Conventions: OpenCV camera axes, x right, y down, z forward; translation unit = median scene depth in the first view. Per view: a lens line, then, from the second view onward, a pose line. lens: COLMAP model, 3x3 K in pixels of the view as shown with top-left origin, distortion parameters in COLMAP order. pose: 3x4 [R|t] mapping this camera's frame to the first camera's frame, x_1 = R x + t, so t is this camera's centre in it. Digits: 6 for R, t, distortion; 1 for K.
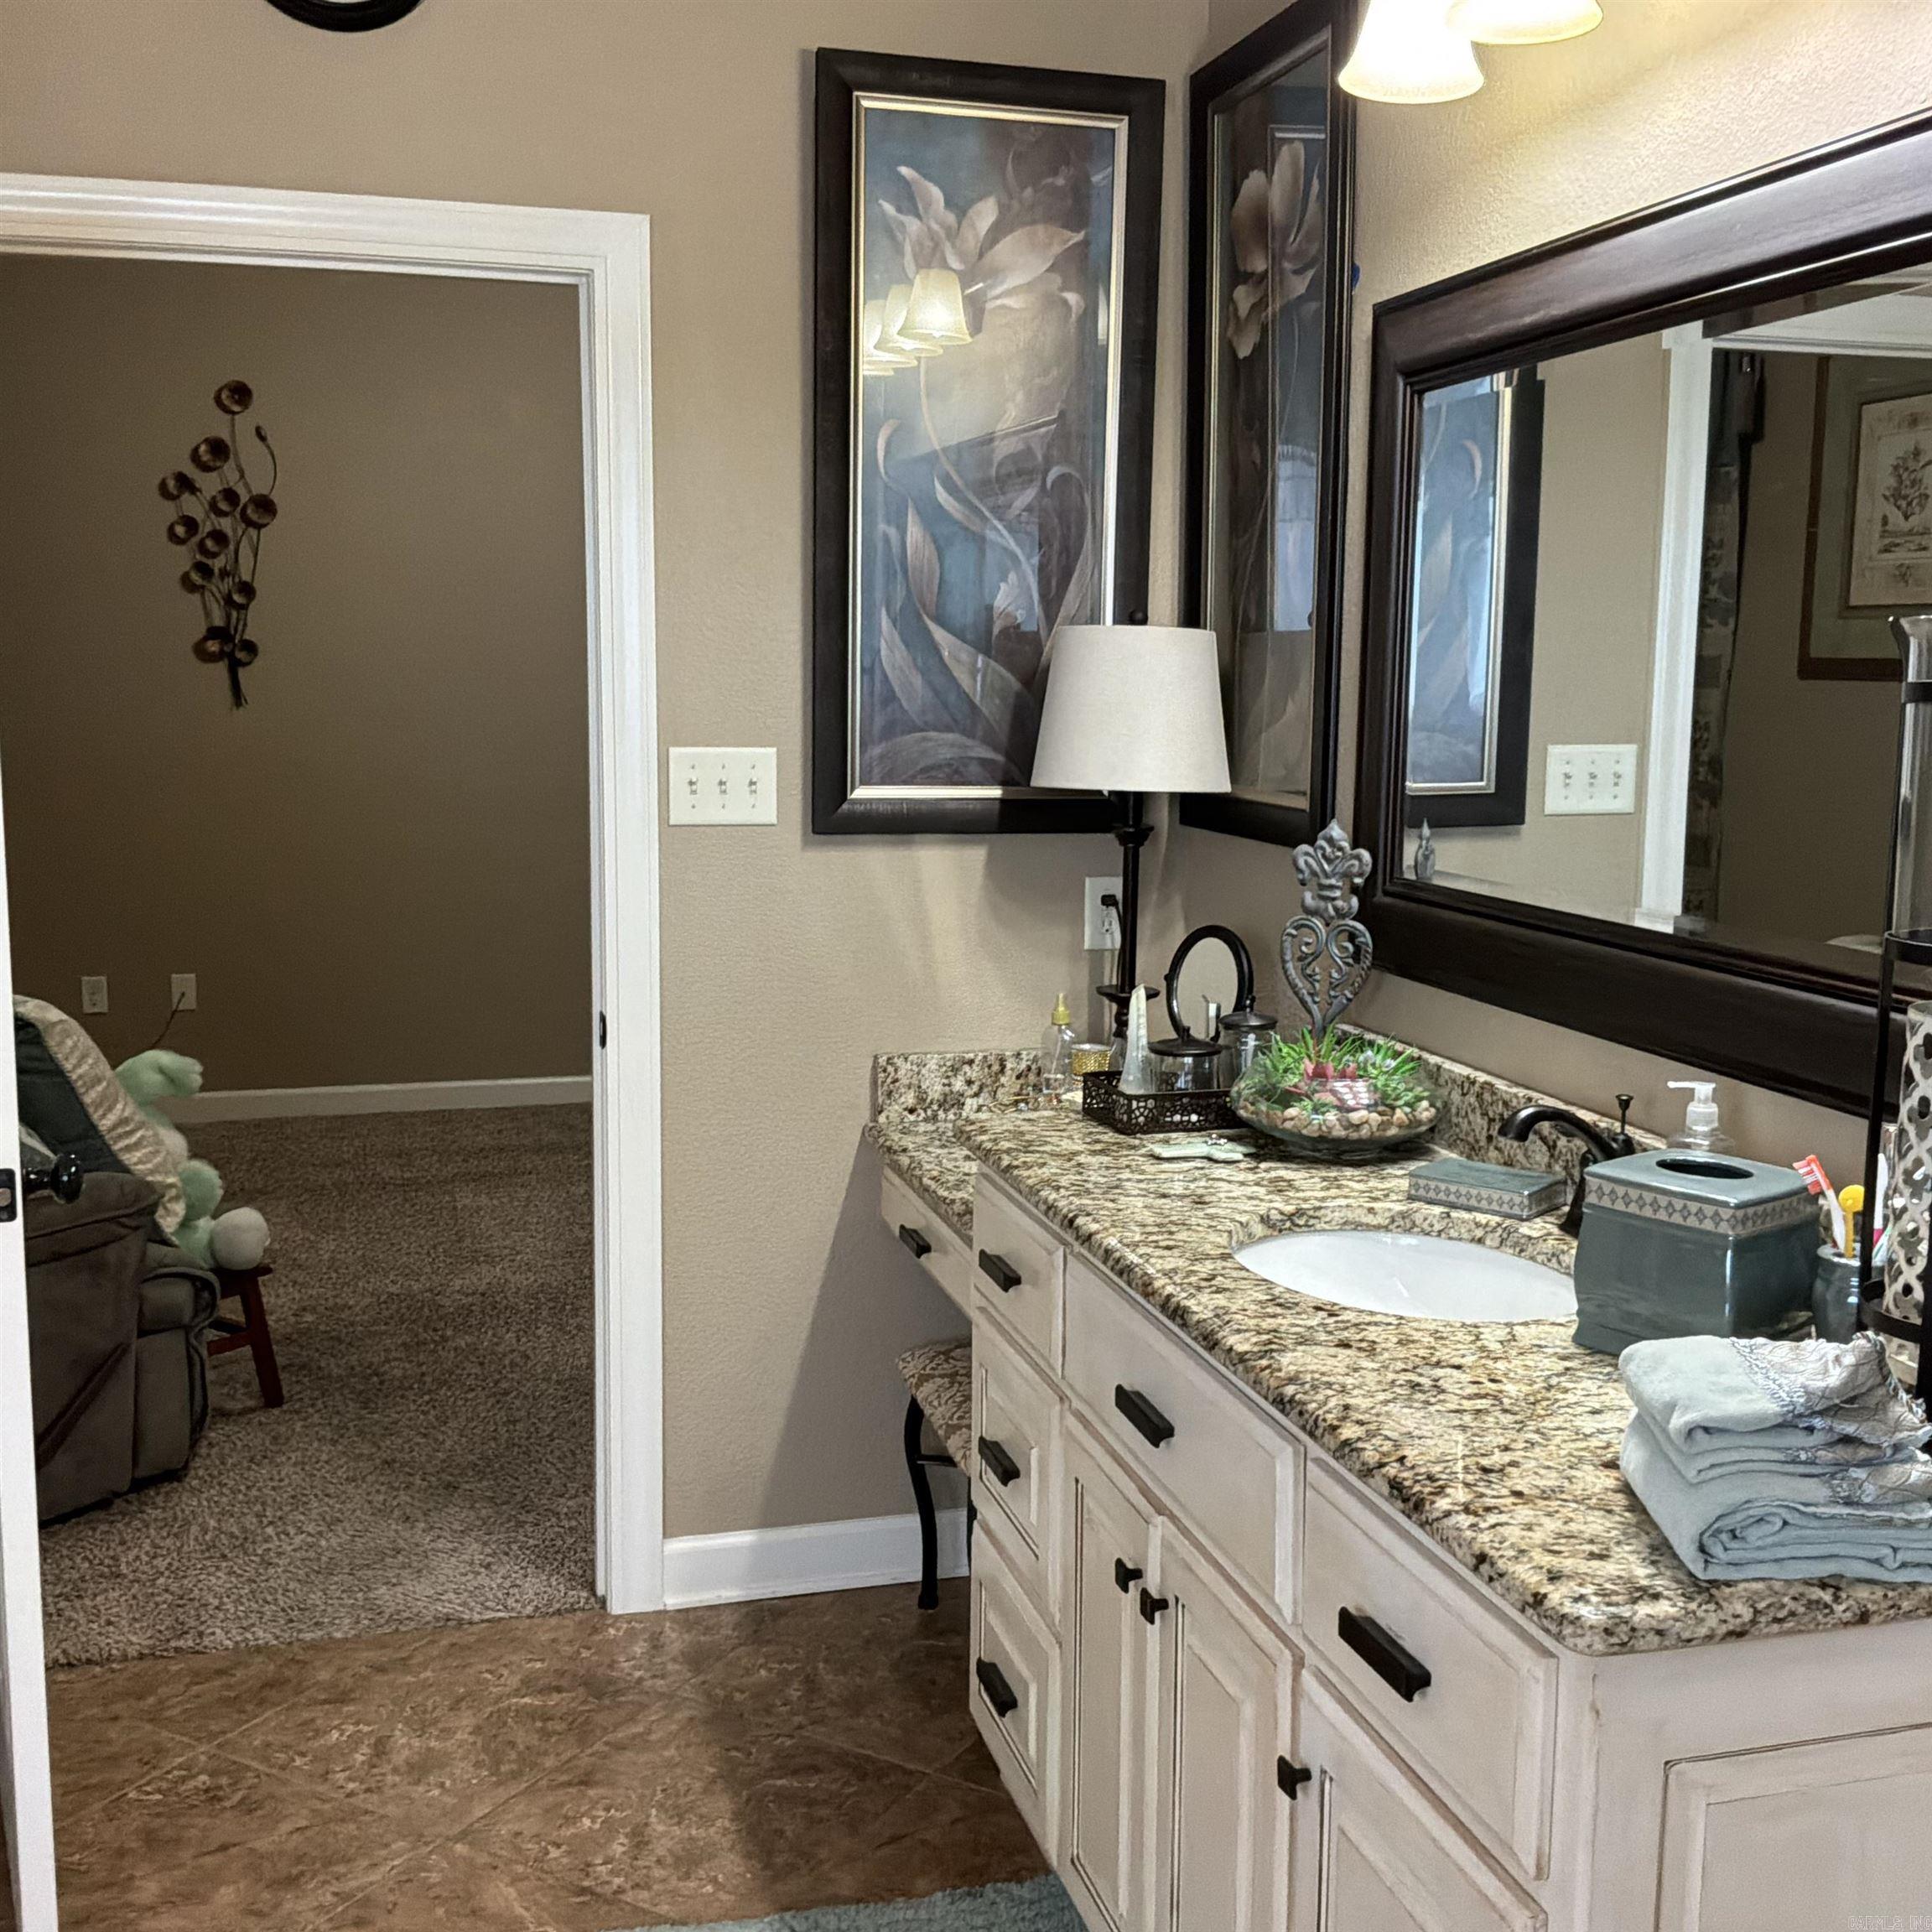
lens RADIAL K [[2142.6, 0, 966.0], [0, 2142.6, 966.0], [0, 0, 1]] dist [0.144568, -0.316988]
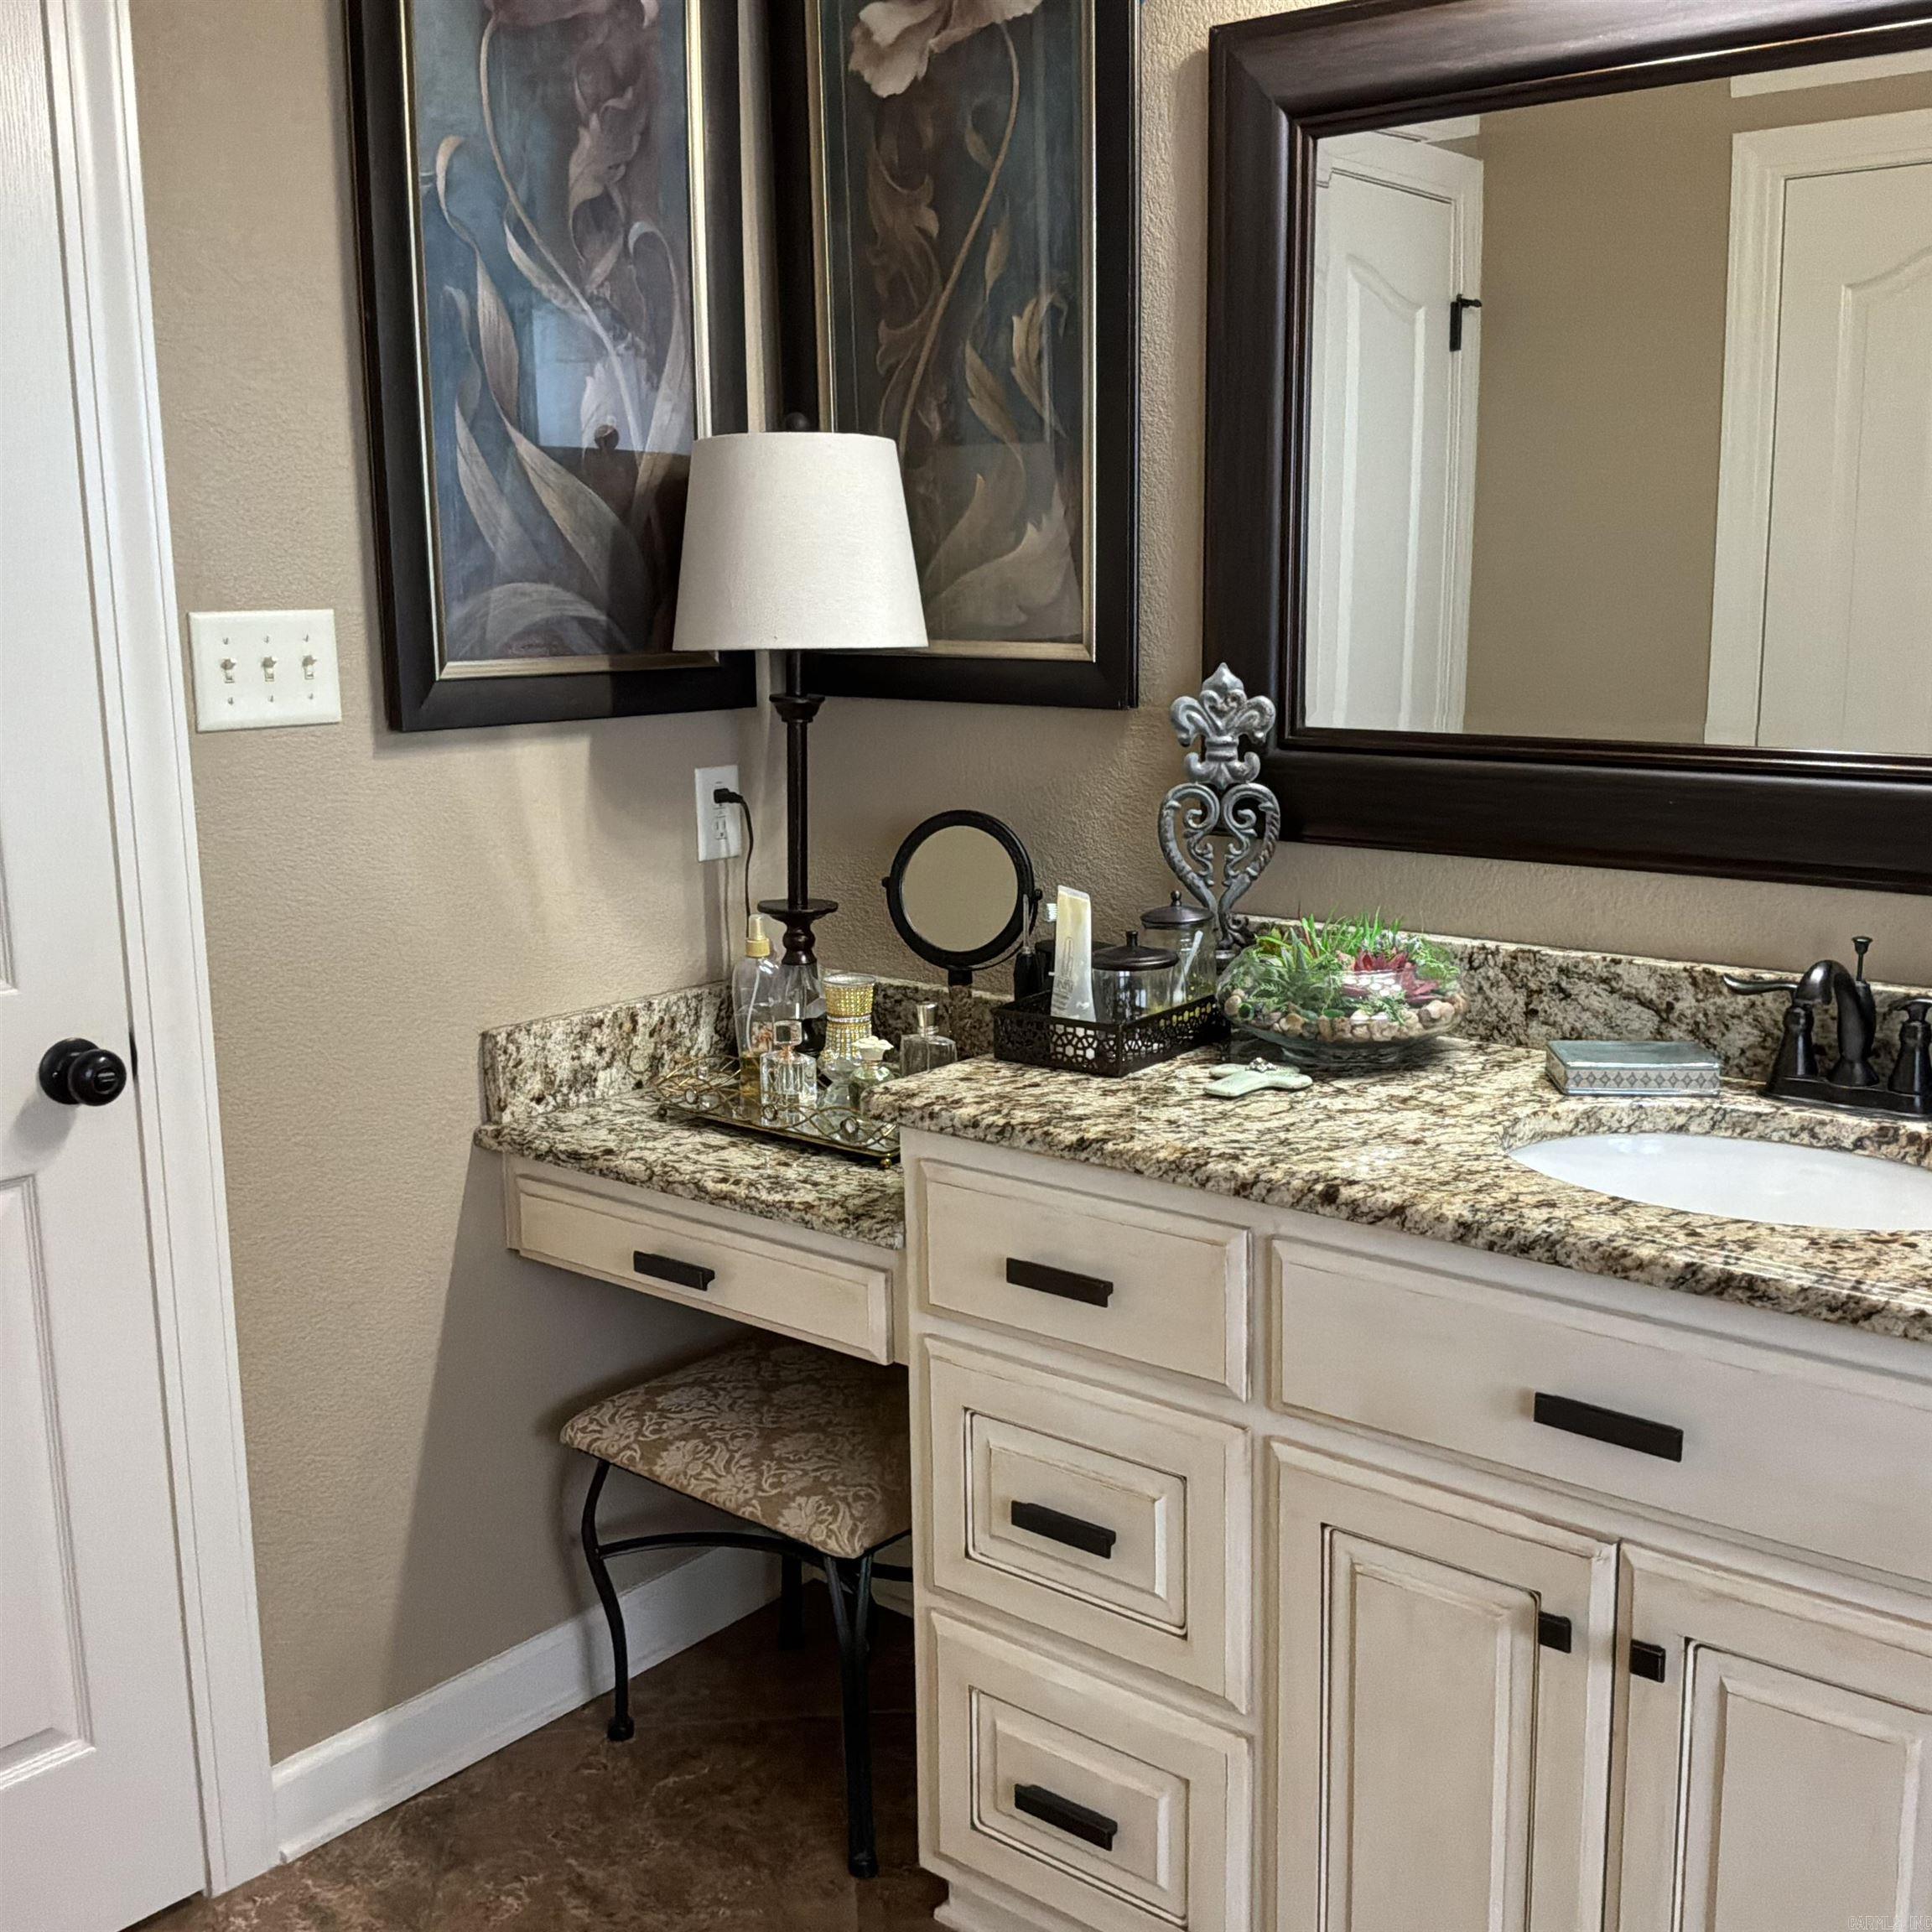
lens RADIAL K [[2142.6, 0, 966.0], [0, 2142.6, 966.0], [0, 0, 1]] dist [0.144568, -0.316988]
pose [[0.815836, -0.127684, 0.564011, -0.329186], [0.099411, 0.991767, 0.080725, -0.024517], [-0.569675, -0.009789, 0.821812, 0.314027]]
